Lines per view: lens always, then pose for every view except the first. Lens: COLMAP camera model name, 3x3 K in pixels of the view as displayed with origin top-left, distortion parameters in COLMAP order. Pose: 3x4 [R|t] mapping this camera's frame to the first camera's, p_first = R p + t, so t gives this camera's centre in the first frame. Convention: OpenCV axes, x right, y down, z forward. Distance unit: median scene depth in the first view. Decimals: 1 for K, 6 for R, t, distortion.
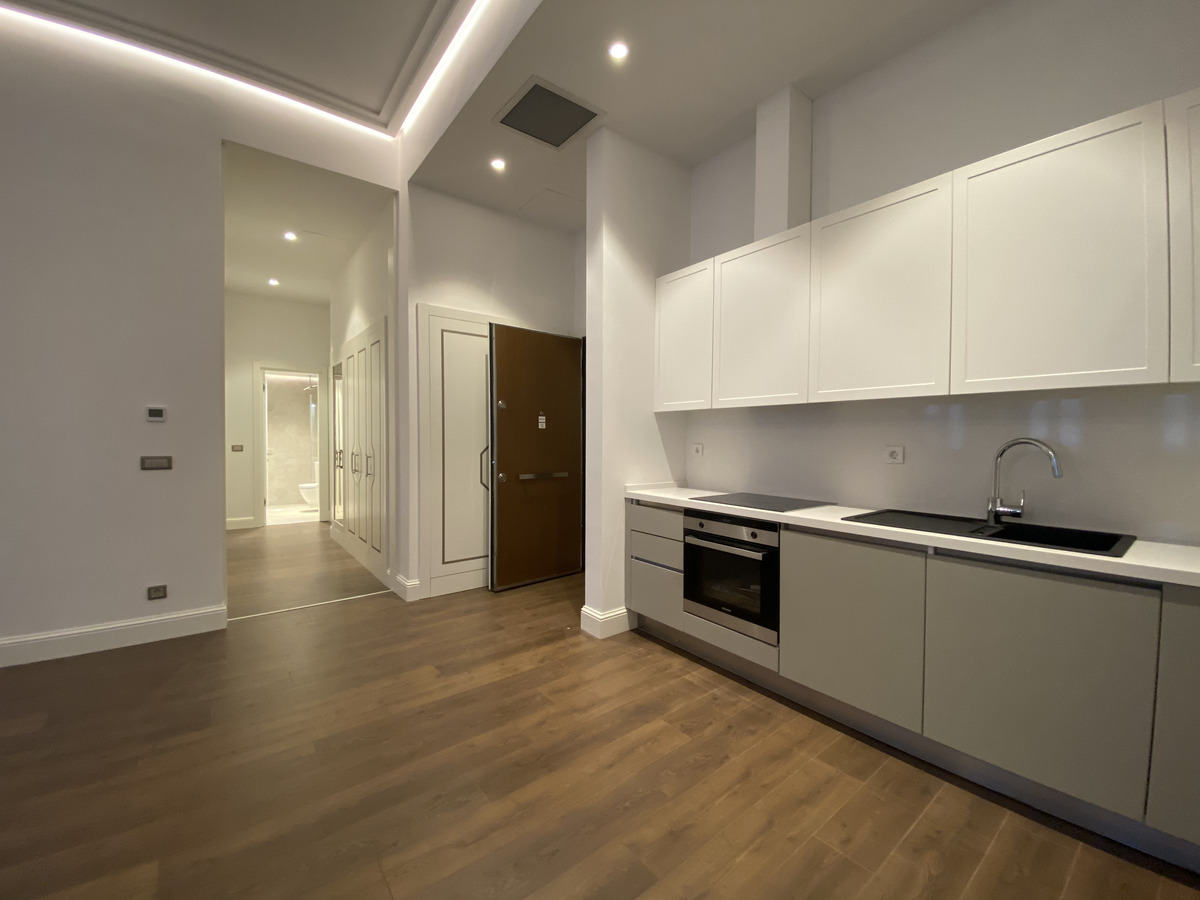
lens RADIAL K [[484.8, 0, 598.5], [0, 484.8, 448.5], [0, 0, 1]] dist [0.025918, -0.022633]
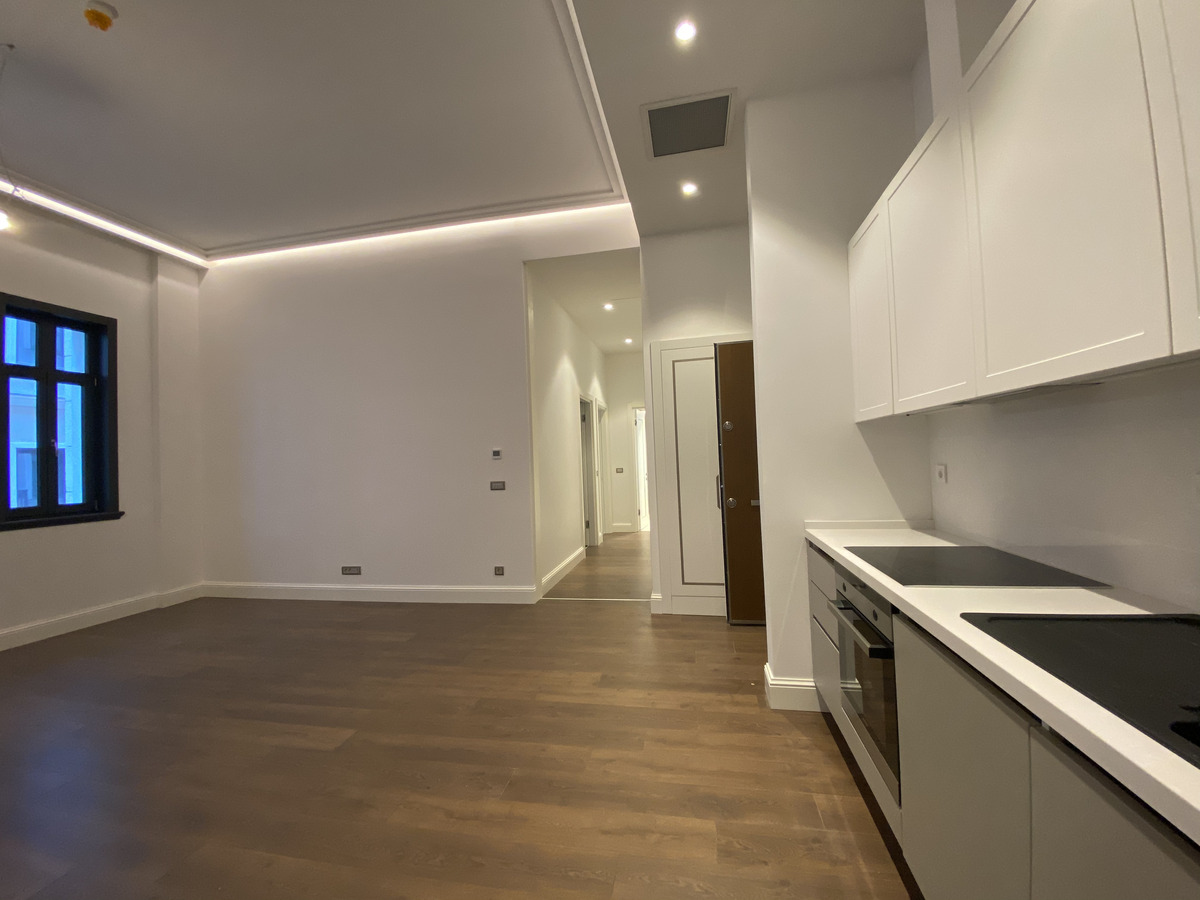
lens RADIAL K [[484.8, 0, 598.5], [0, 484.8, 448.5], [0, 0, 1]] dist [0.025918, -0.022633]
pose [[0.650340, -0.046155, -0.758240, 0.464749], [0.024678, 0.998909, -0.039638, -0.019483], [0.759242, 0.007067, 0.650770, 0.244070]]
